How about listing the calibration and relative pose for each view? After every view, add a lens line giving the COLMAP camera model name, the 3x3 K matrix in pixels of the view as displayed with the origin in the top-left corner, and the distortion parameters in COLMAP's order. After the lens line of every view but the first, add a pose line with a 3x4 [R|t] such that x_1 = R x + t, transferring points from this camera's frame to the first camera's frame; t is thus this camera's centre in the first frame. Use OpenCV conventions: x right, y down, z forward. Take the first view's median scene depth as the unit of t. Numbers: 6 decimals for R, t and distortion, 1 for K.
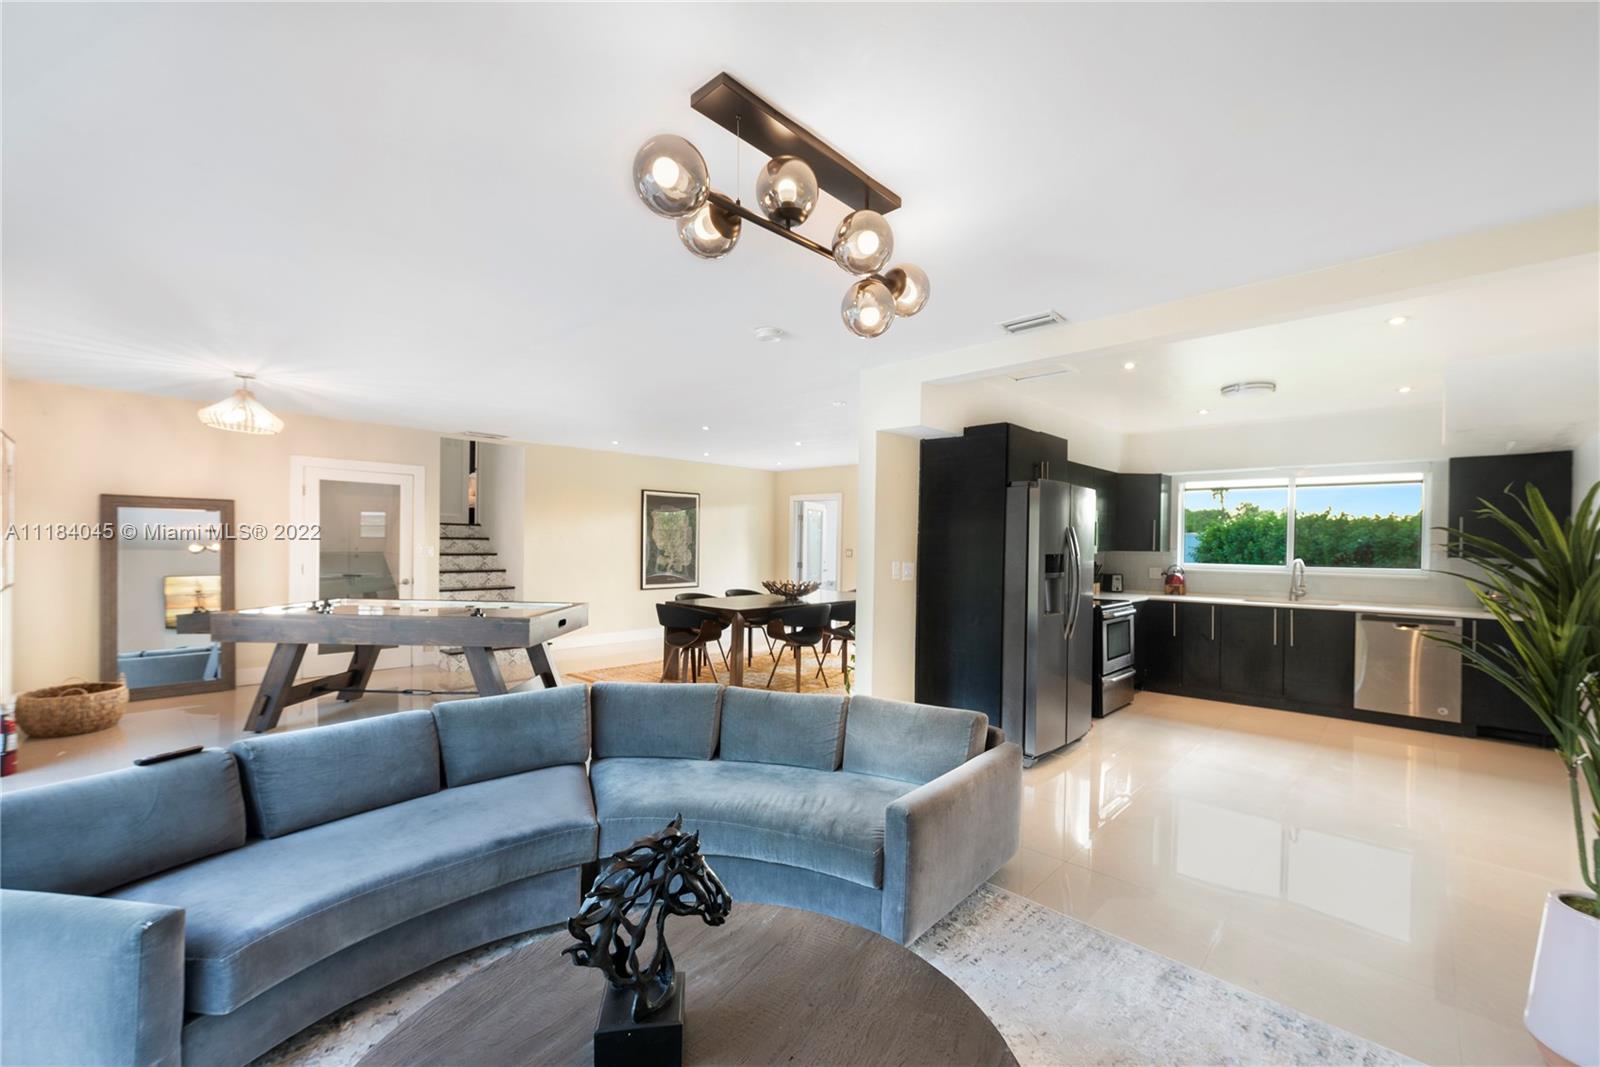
lens RADIAL K [[639.4, 0, 801.8], [0, 639.4, 539.8], [0, 0, 1]] dist [0.000632, -0.000150]
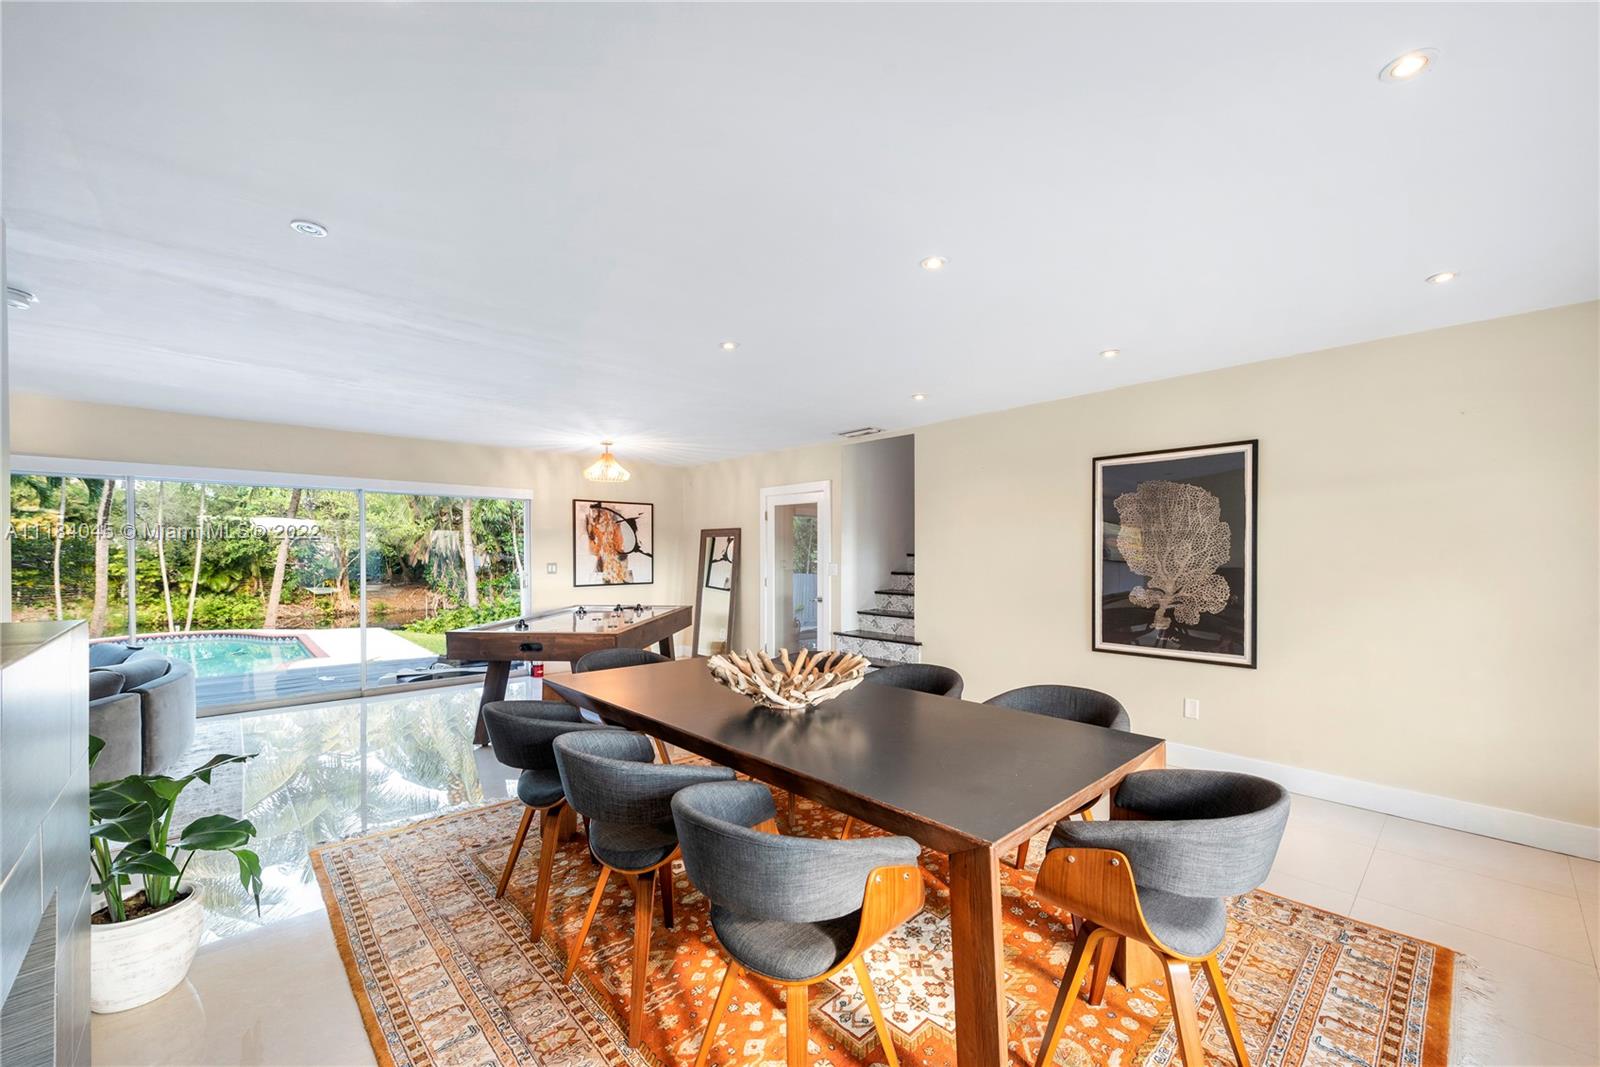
lens RADIAL K [[639.4, 0, 800.6], [0, 639.4, 550.7], [0, 0, 1]] dist [0.000632, -0.000150]
pose [[-0.064620, -0.017045, -0.997764, 0.282336], [0.002048, 0.999850, -0.017213, 0.005592], [0.997908, -0.003155, -0.064575, 0.792029]]
